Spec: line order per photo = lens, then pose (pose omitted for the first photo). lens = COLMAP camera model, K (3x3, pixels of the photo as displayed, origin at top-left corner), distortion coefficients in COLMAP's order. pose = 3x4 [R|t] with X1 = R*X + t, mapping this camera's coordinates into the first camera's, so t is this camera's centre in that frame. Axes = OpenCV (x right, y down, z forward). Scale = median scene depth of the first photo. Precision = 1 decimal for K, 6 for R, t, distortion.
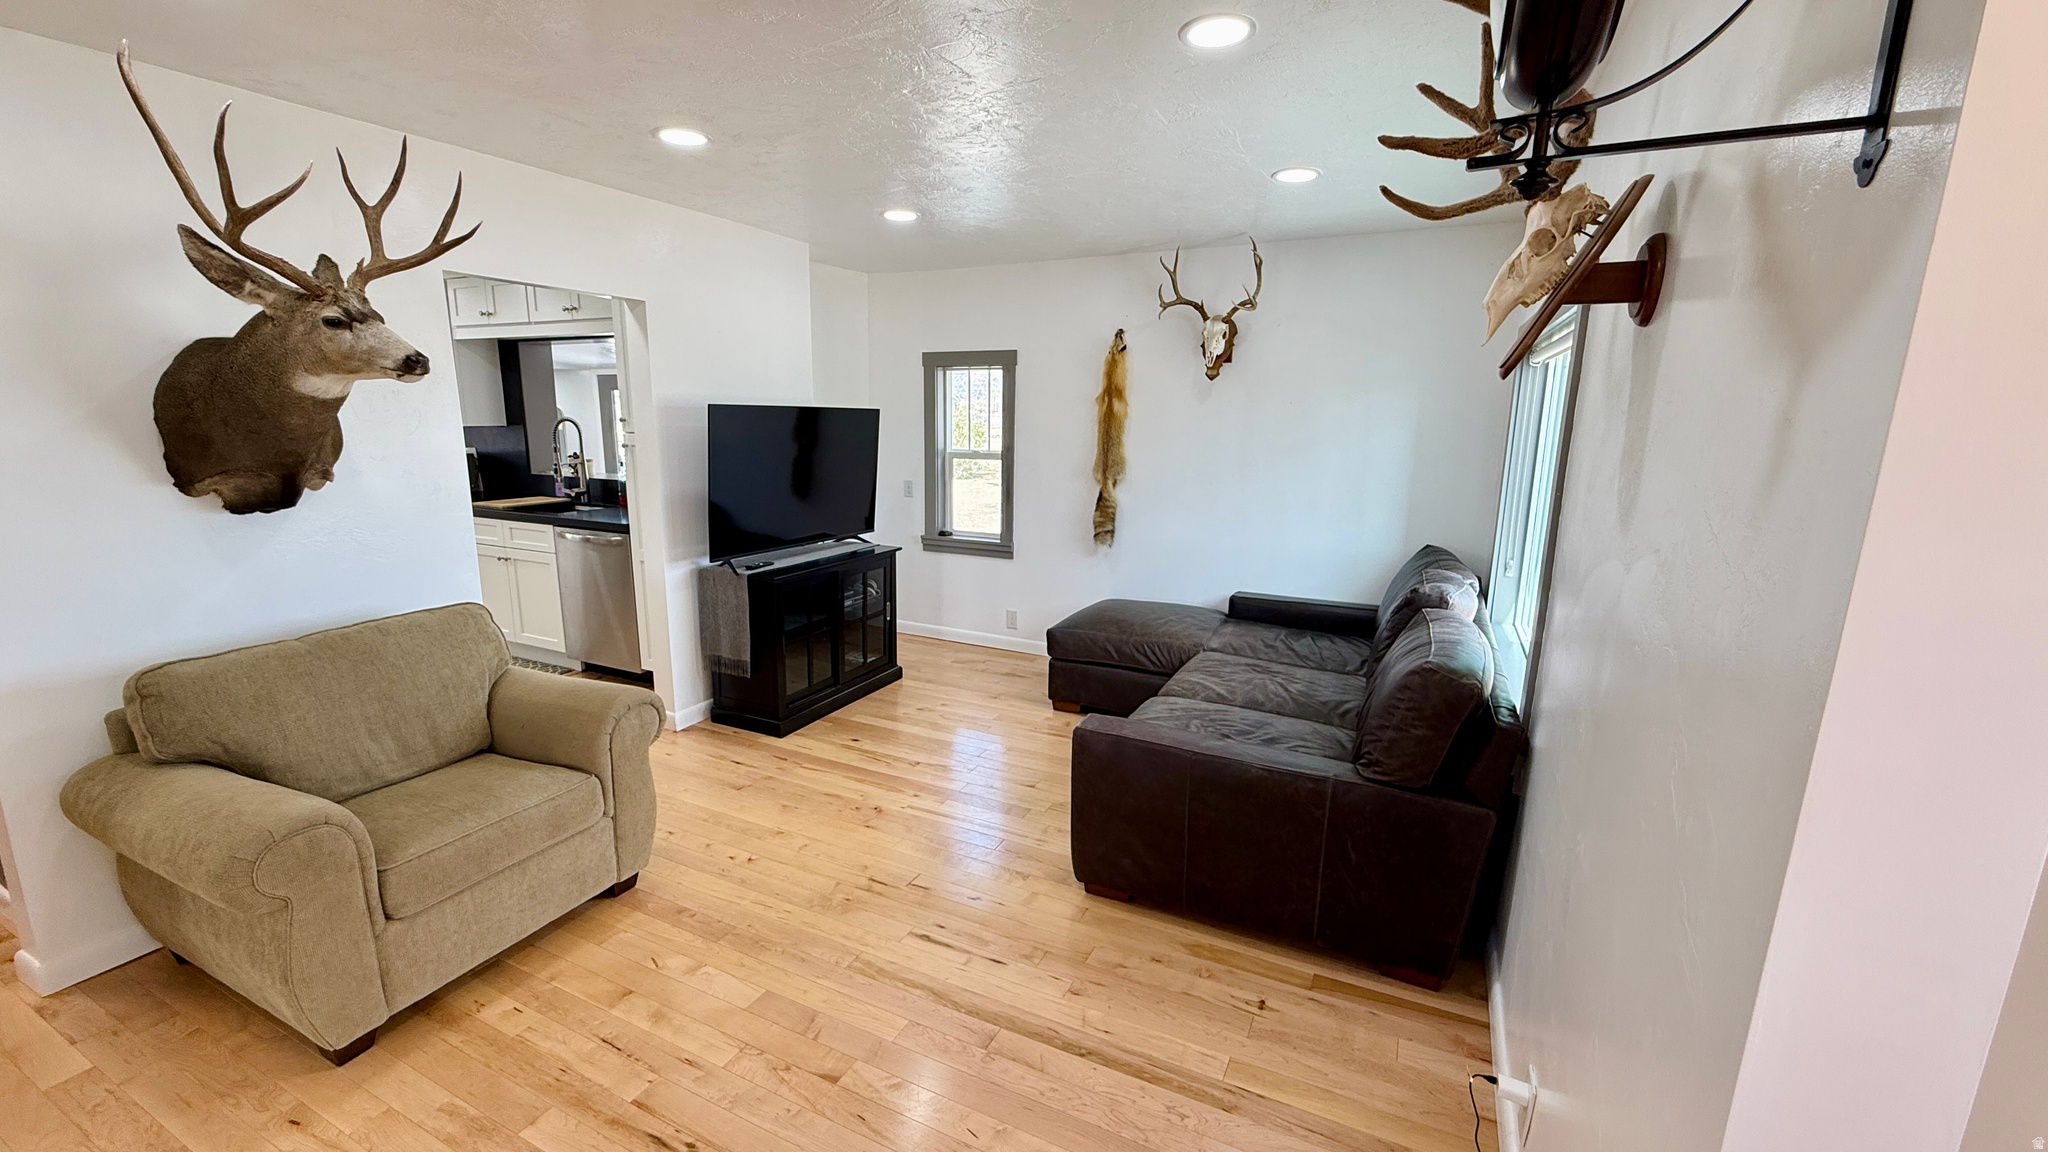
lens RADIAL K [[819.1, 0, 1016.6], [0, 819.1, 572.9], [0, 0, 1]] dist [-0.002945, 0.000472]
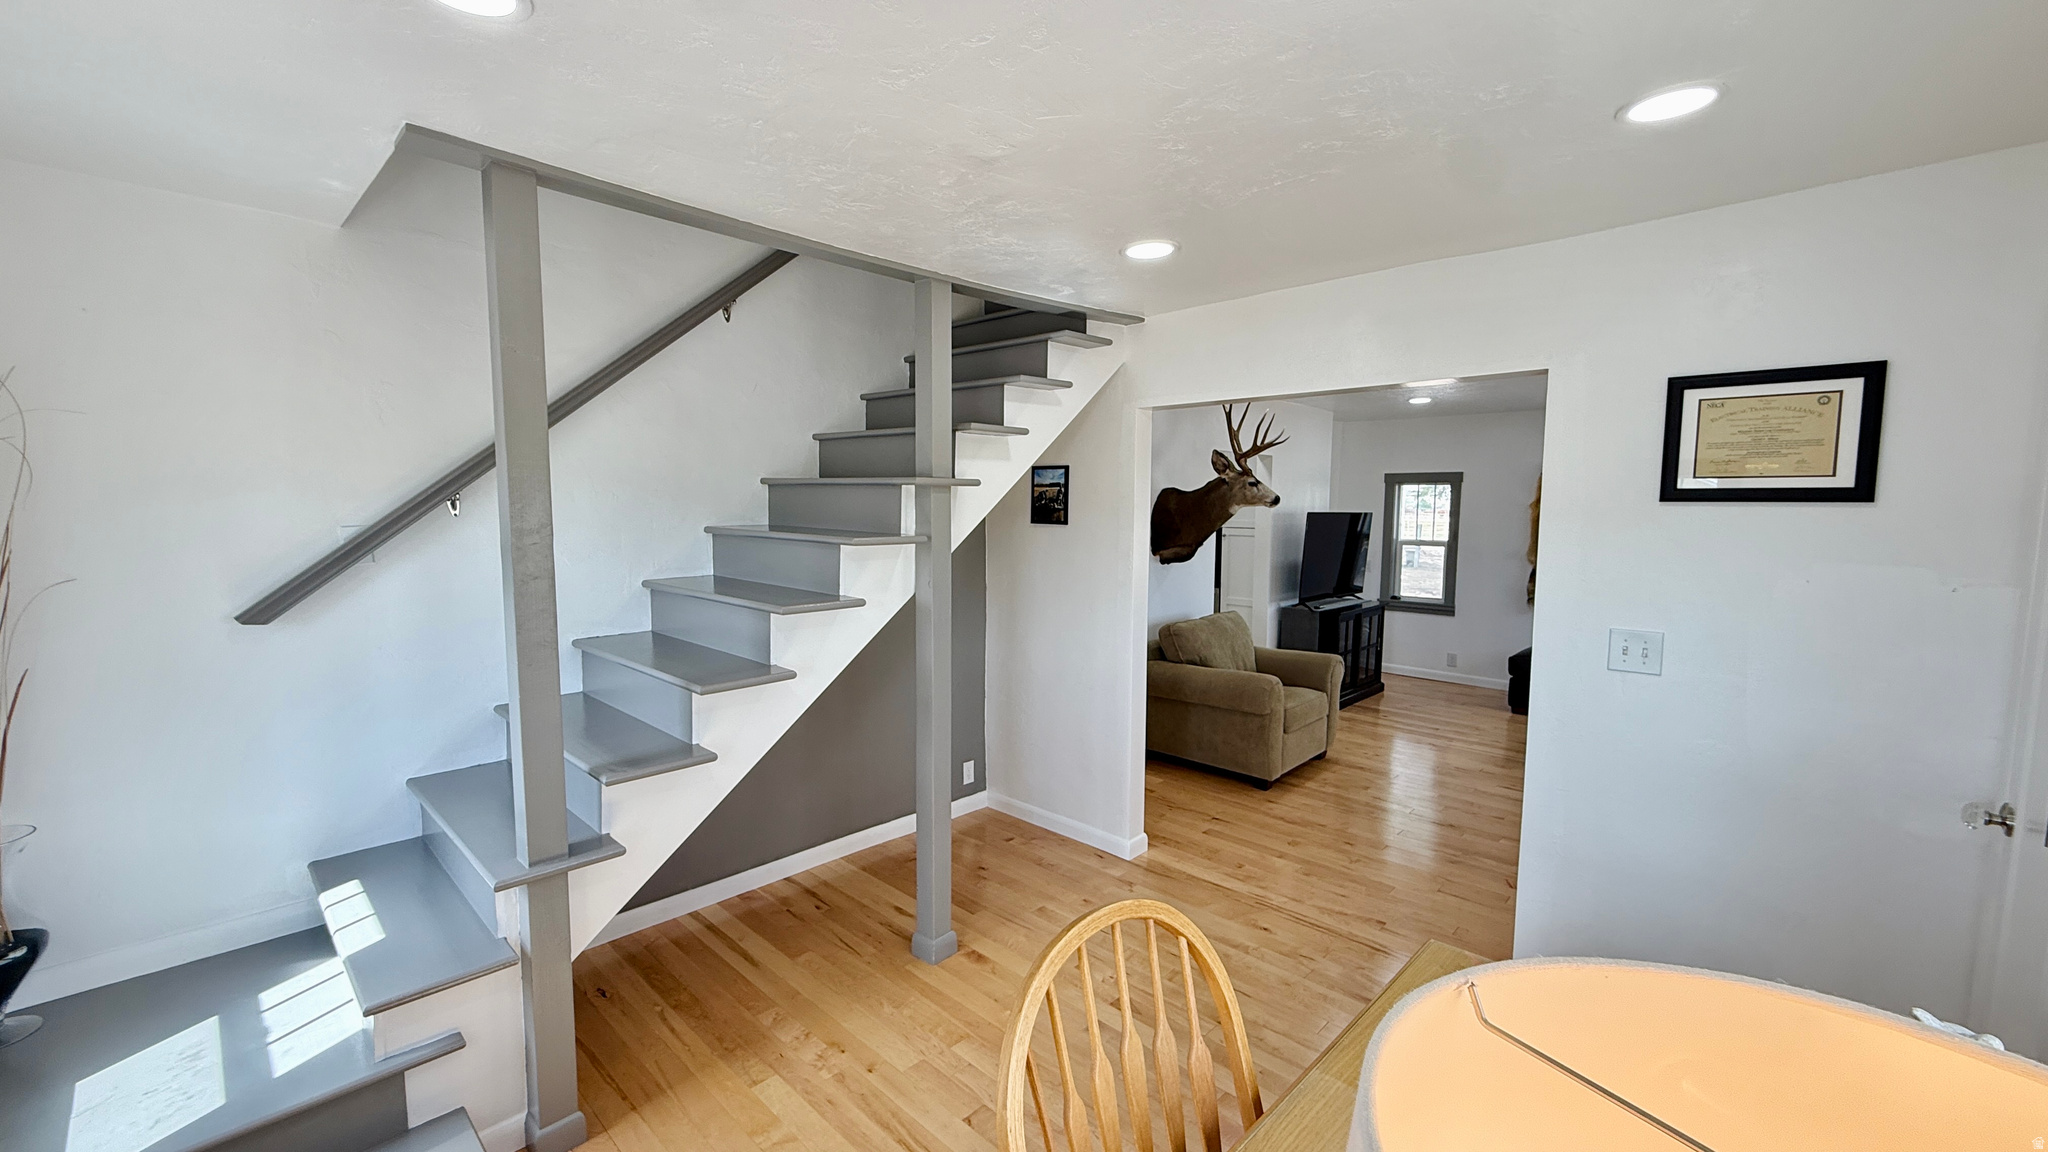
lens RADIAL K [[819.1, 0, 1028.0], [0, 819.1, 573.0], [0, 0, 1]] dist [-0.002945, 0.000472]
pose [[0.954621, 0.021344, -0.297056, -0.352511], [-0.053429, 0.993520, -0.100312, 0.109481], [0.292990, 0.111632, 0.949576, -0.689947]]
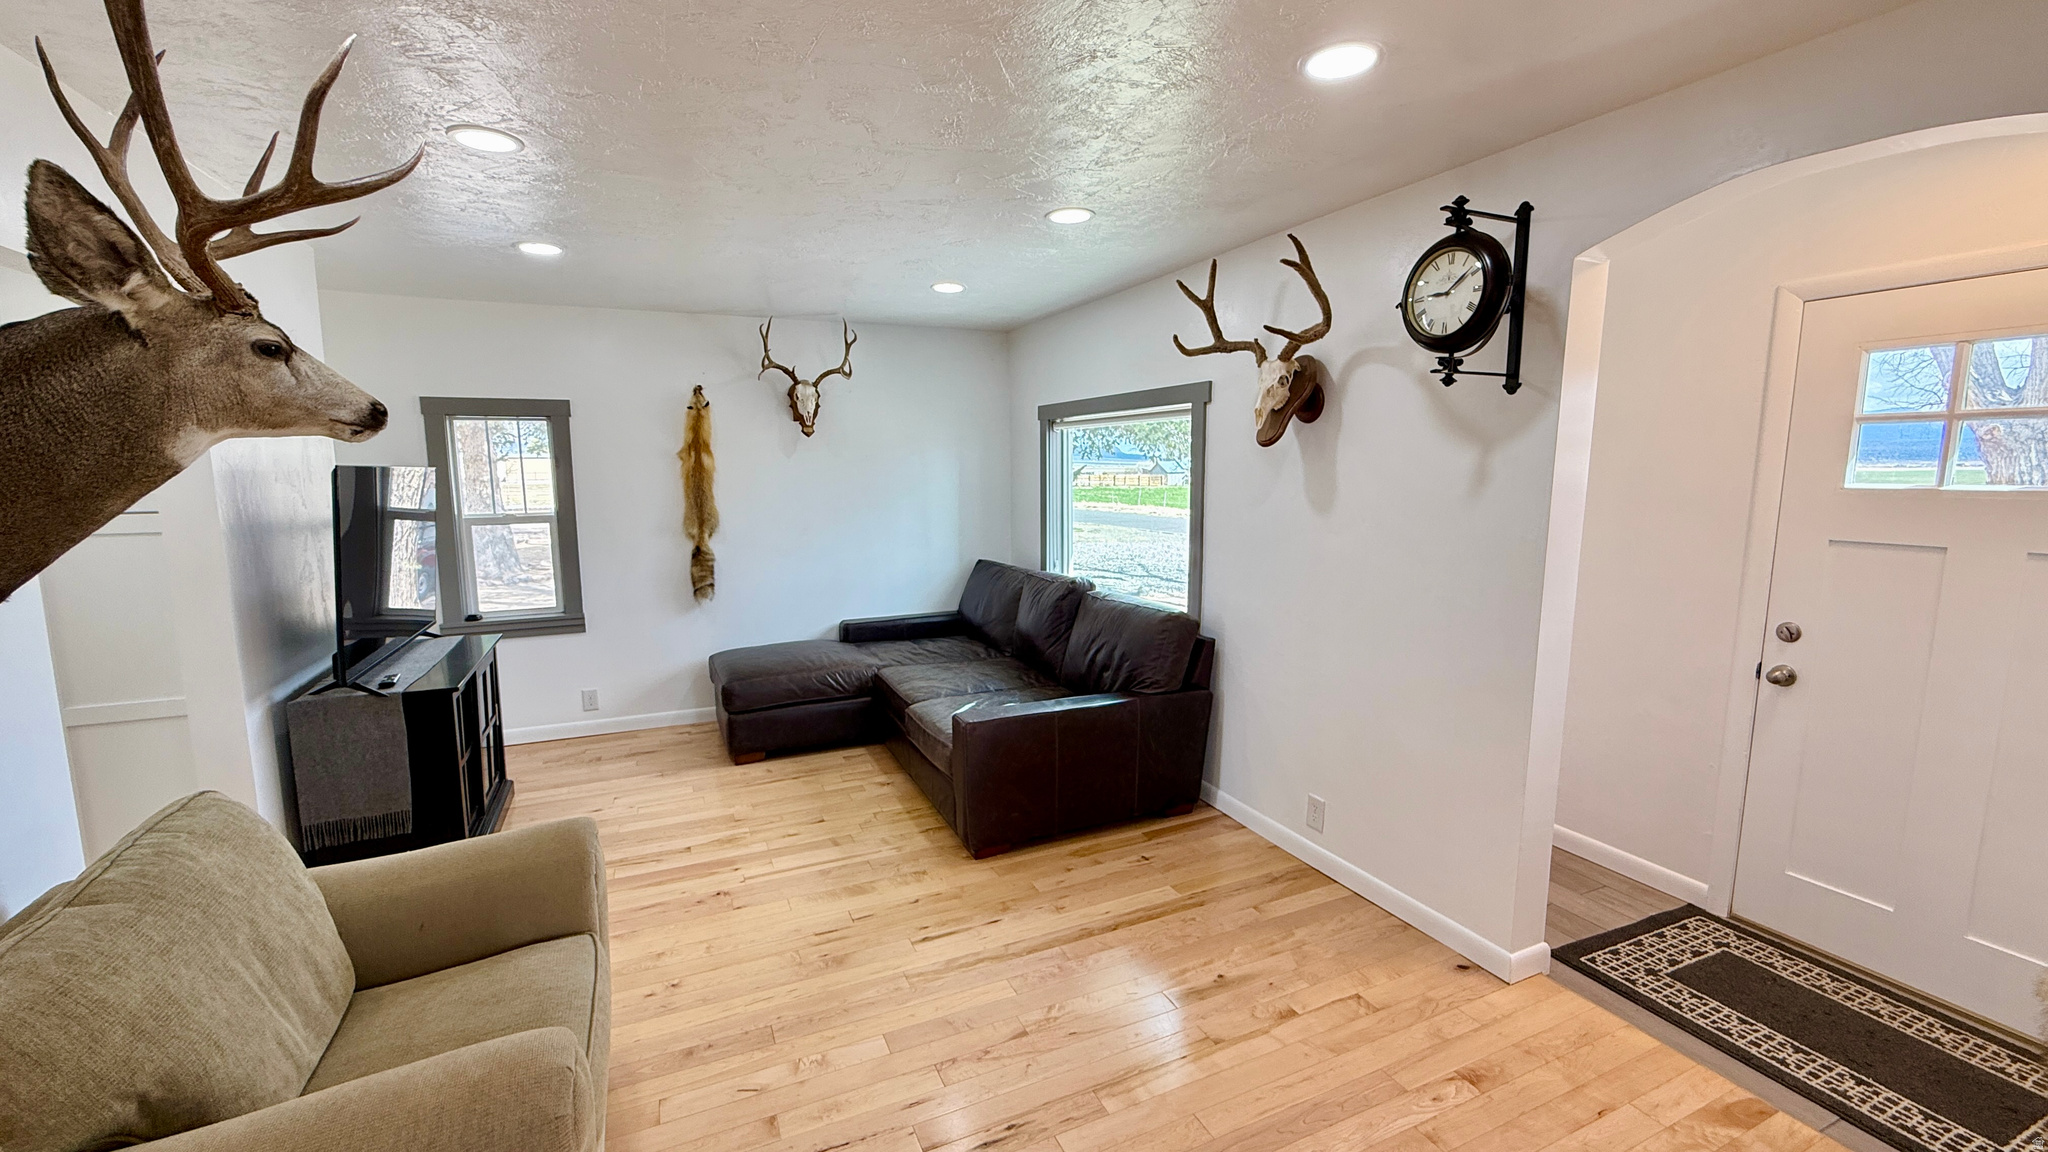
lens RADIAL K [[819.1, 0, 1018.5], [0, 819.1, 571.7], [0, 0, 1]] dist [-0.002945, 0.000472]
pose [[0.633879, -0.116137, 0.764663, -0.461004], [0.161440, 0.986752, 0.016040, -0.023787], [-0.756396, 0.113280, 0.644231, 0.077187]]
